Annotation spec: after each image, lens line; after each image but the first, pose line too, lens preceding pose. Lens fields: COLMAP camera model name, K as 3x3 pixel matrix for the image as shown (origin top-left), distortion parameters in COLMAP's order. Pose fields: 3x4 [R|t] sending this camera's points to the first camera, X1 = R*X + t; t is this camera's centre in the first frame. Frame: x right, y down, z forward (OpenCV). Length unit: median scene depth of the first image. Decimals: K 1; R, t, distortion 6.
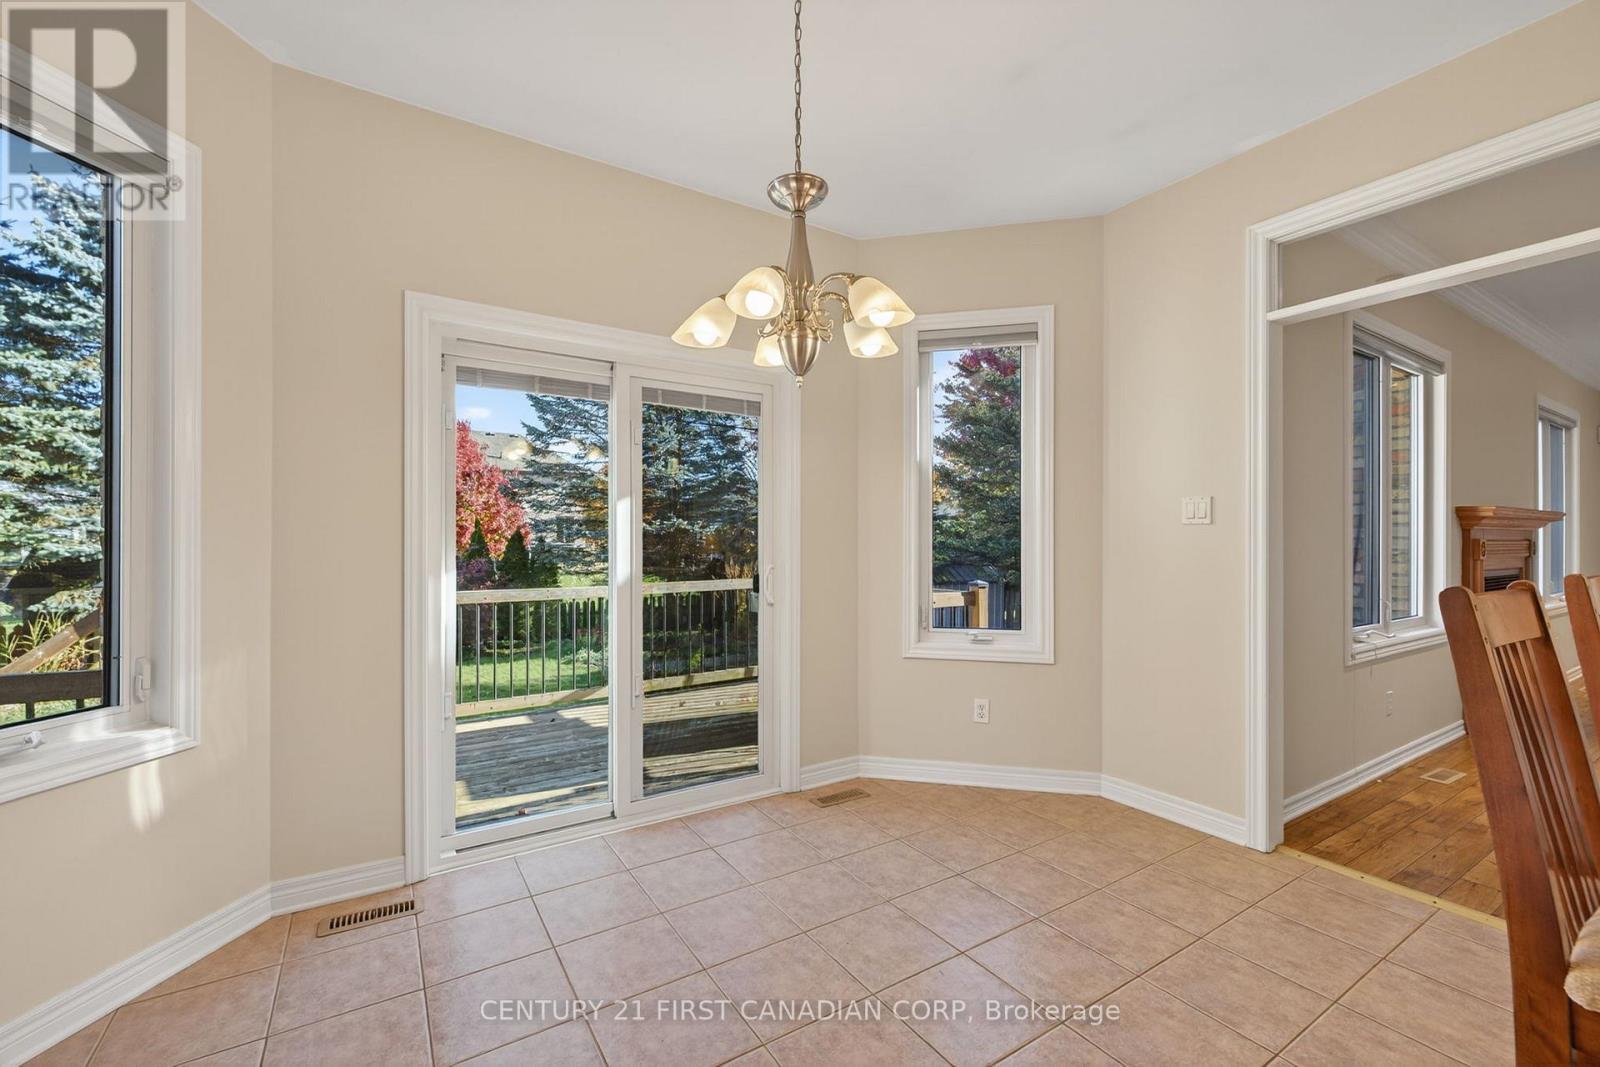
lens RADIAL K [[671.2, 0, 801.8], [0, 671.2, 546.6], [0, 0, 1]] dist [0.002395, -0.000134]
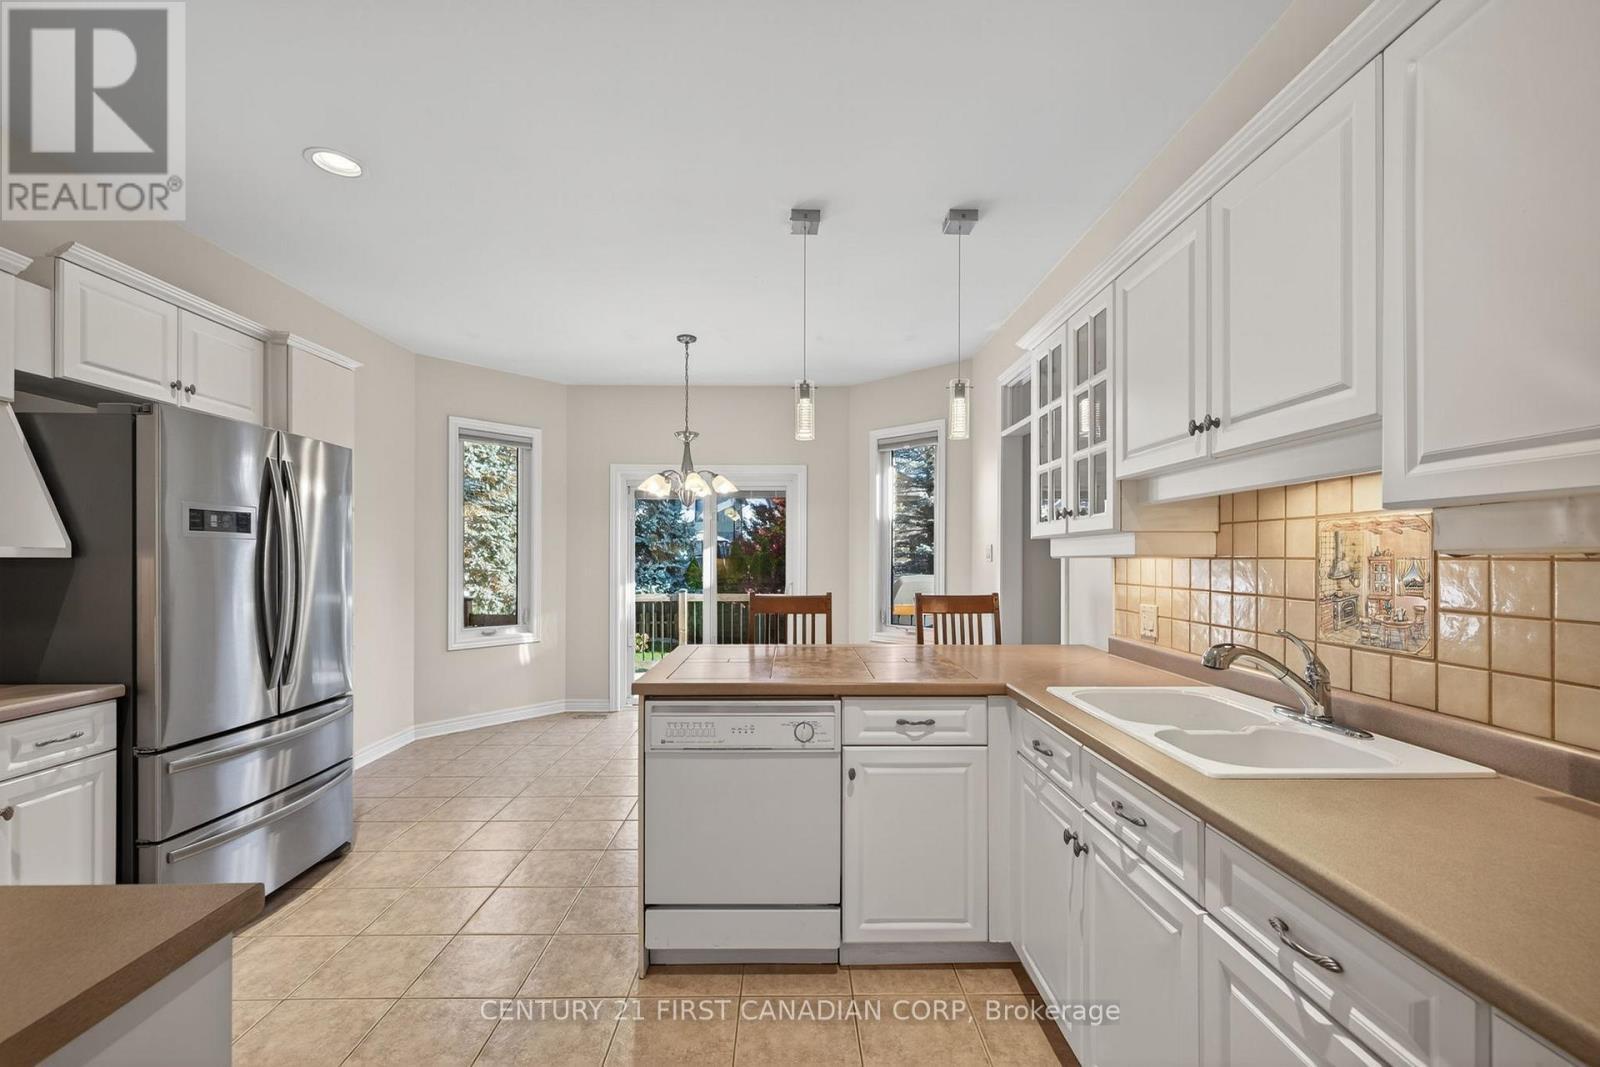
lens RADIAL K [[671.2, 0, 801.8], [0, 671.2, 546.6], [0, 0, 1]] dist [0.002395, -0.000134]
pose [[0.850989, -0.008001, -0.525122, 1.282485], [-0.001708, 0.999837, -0.018001, -0.047951], [0.525180, 0.016215, 0.850836, -0.703480]]
